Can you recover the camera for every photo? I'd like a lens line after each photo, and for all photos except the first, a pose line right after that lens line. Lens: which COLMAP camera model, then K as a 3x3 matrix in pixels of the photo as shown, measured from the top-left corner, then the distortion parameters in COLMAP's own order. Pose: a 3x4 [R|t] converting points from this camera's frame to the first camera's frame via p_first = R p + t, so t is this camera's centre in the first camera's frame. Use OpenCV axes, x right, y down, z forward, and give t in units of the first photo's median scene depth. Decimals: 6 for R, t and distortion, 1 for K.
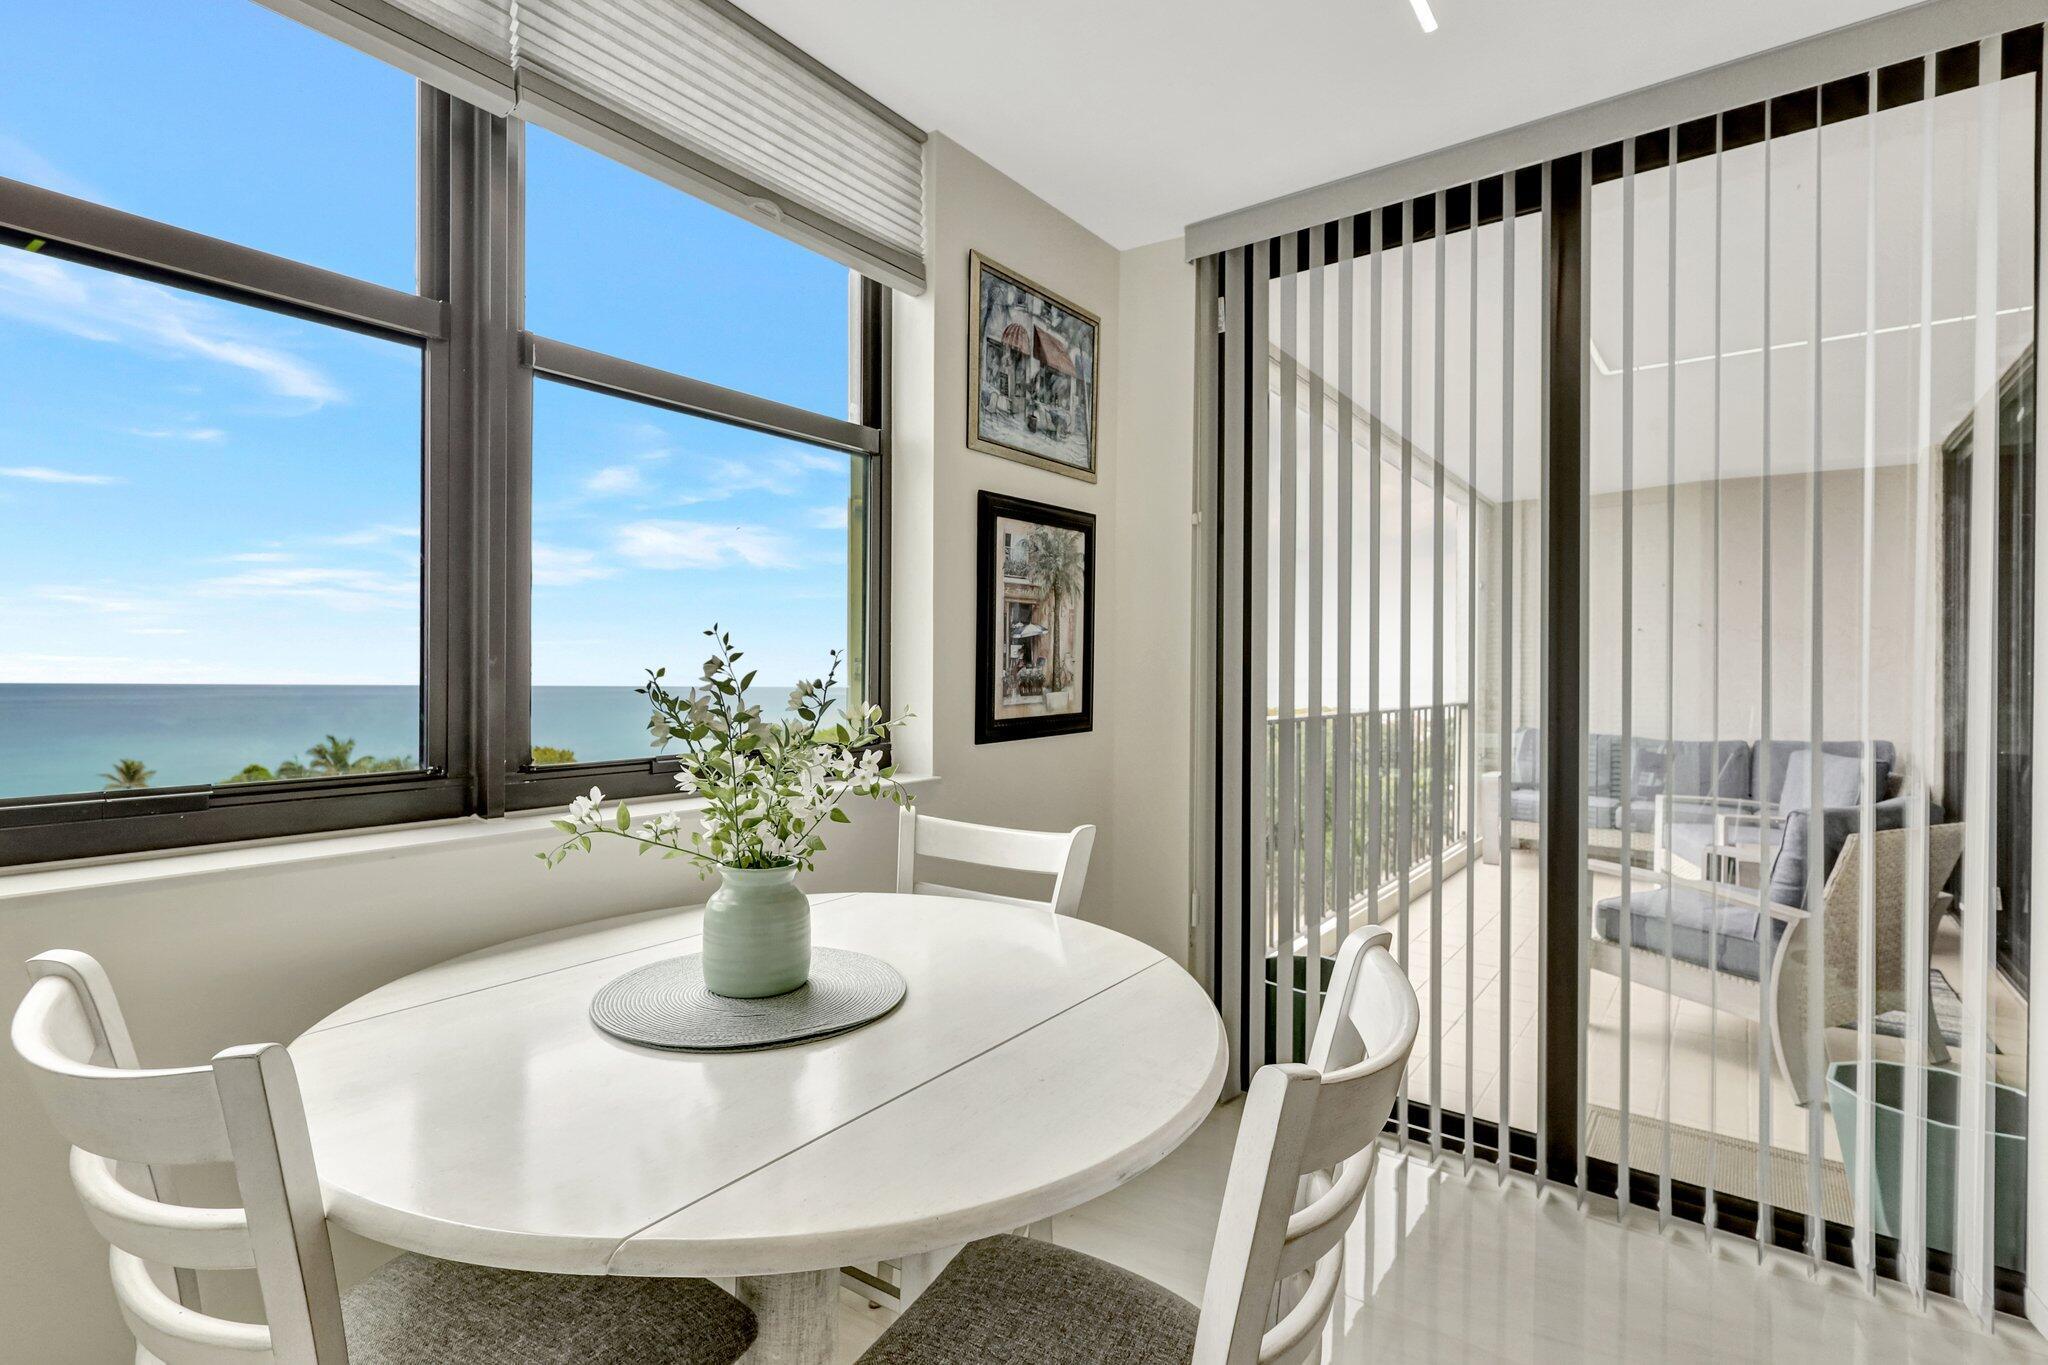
lens RADIAL K [[952.7, 0, 1018.7], [0, 952.7, 670.1], [0, 0, 1]] dist [-0.003321, 0.000785]
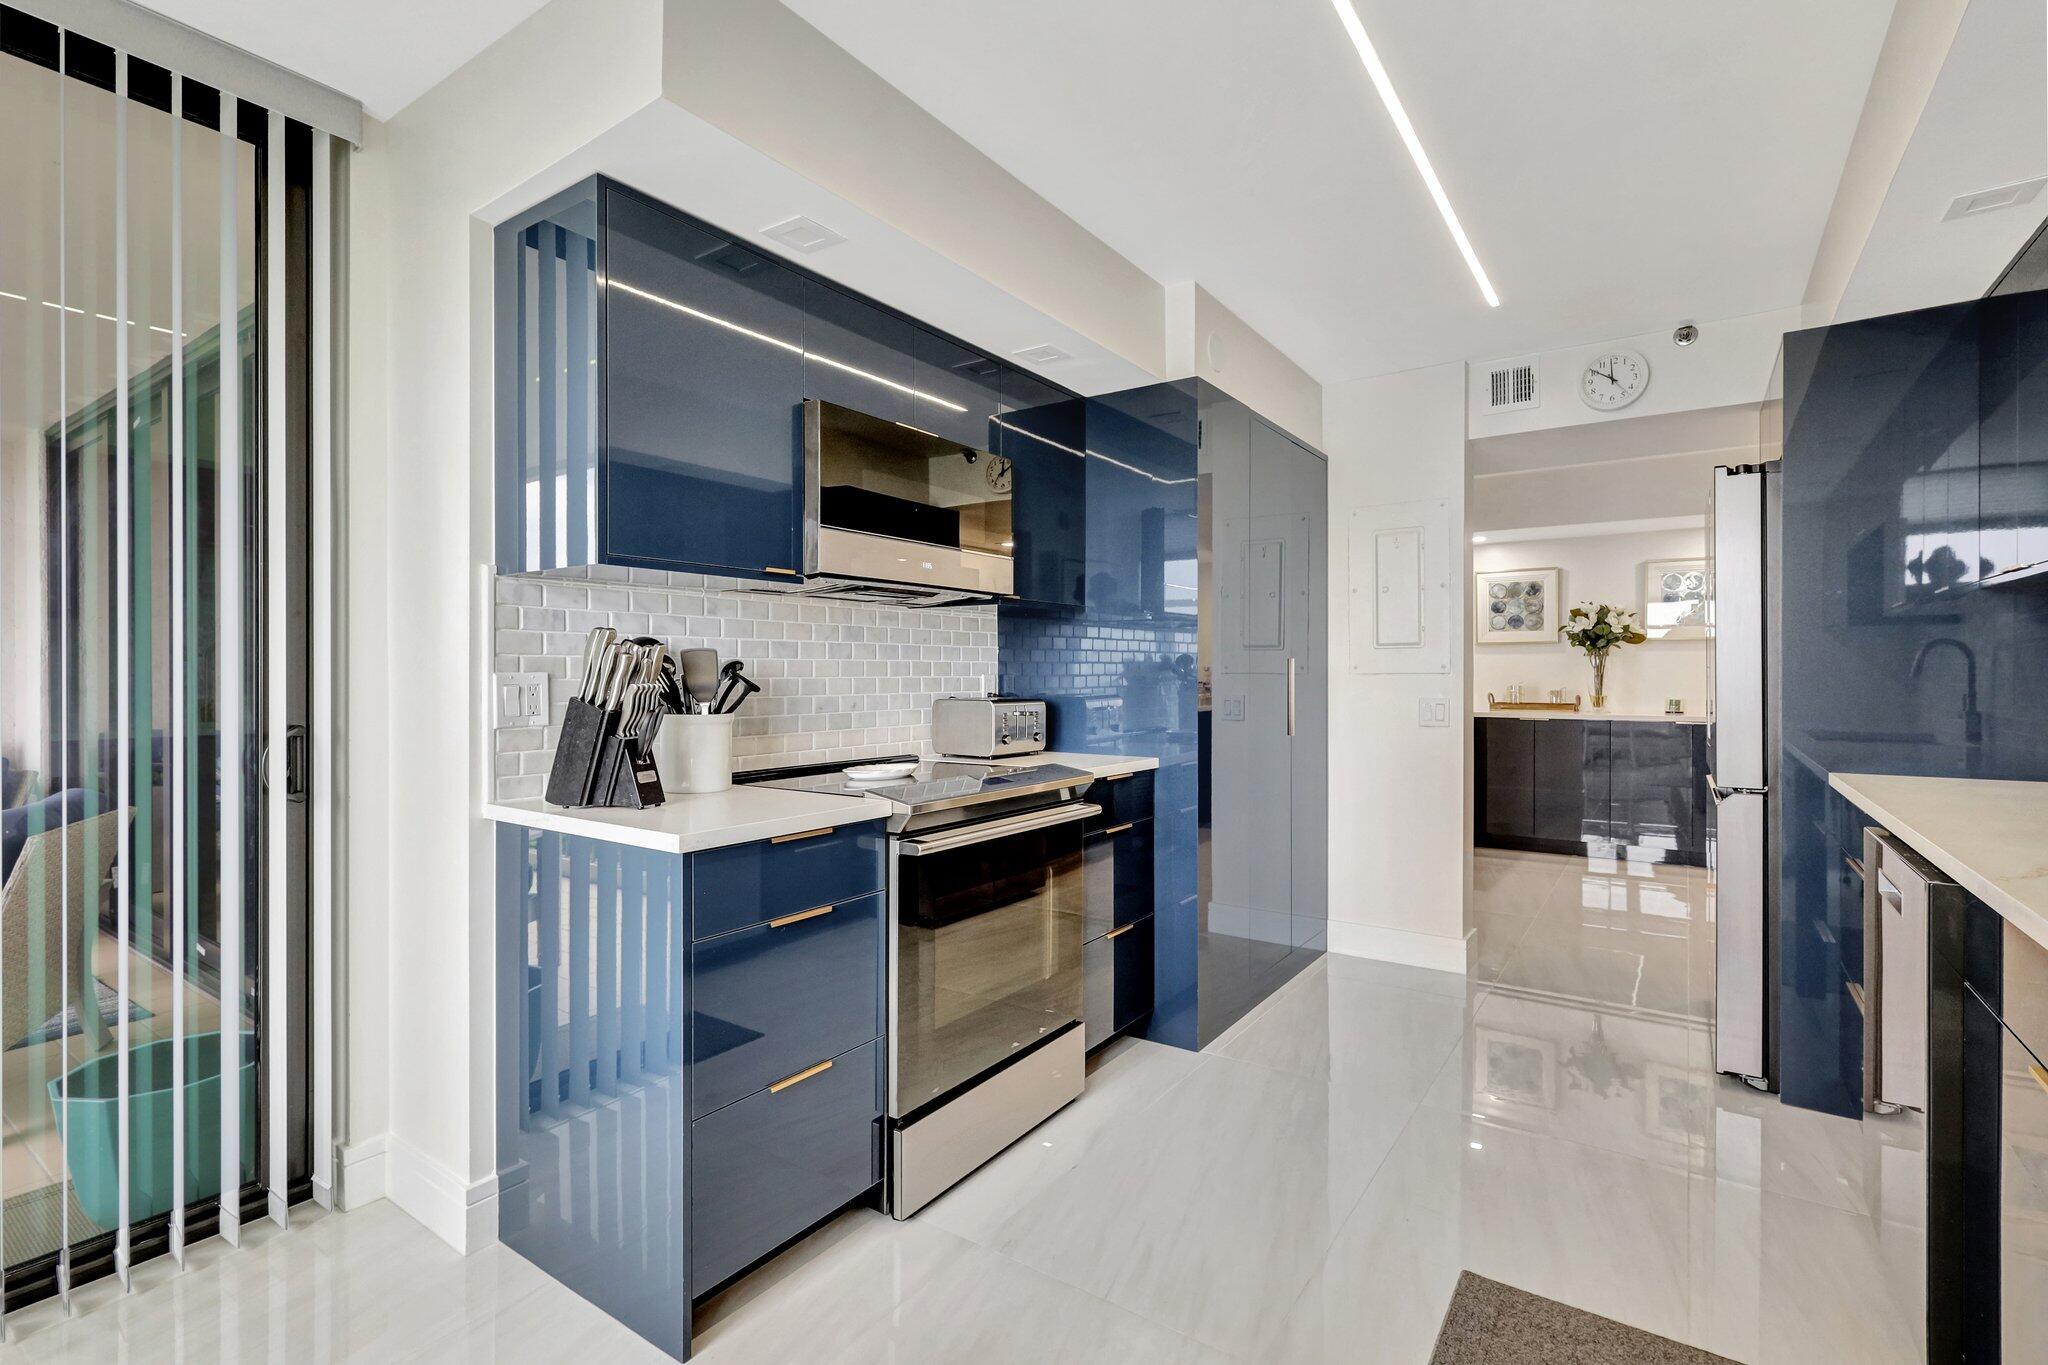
lens RADIAL K [[952.7, 0, 1018.8], [0, 952.7, 679.5], [0, 0, 1]] dist [-0.003321, 0.000785]
pose [[-0.019497, -0.012563, 0.999731, -0.125656], [-0.007561, 0.999894, 0.012418, -0.001445], [-0.999781, -0.007316, -0.019590, 0.097218]]
